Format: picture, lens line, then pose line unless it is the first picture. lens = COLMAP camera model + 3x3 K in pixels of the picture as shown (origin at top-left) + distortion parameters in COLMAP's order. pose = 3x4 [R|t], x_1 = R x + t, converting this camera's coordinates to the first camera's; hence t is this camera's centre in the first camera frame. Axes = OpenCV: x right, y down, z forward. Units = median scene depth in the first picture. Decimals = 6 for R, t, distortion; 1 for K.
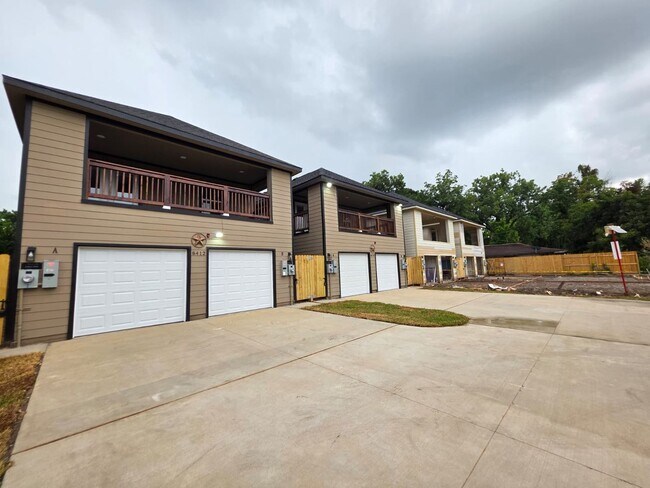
lens RADIAL K [[261.4, 0, 324.0], [0, 261.4, 240.8], [0, 0, 1]] dist [0.001658, 0.000301]
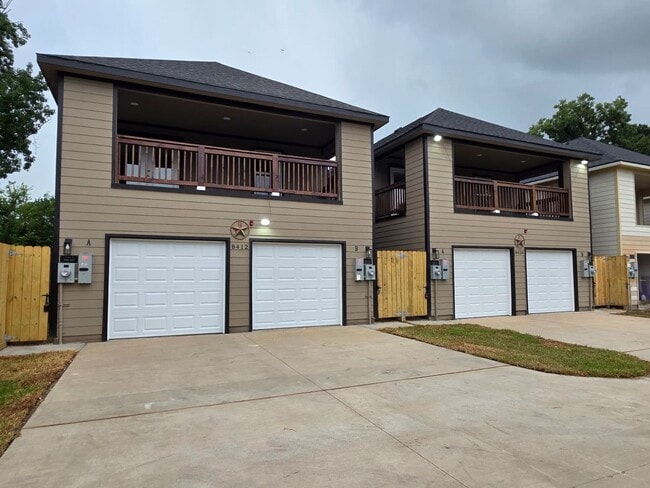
lens RADIAL K [[415.8, 0, 326.3], [0, 415.8, 246.5], [0, 0, 1]] dist [0.004853, -0.001865]
pose [[0.940603, 0.010344, -0.339351, 0.213619], [0.006584, 0.998792, 0.048694, -0.012562], [0.339445, -0.048036, 0.939398, -0.064706]]
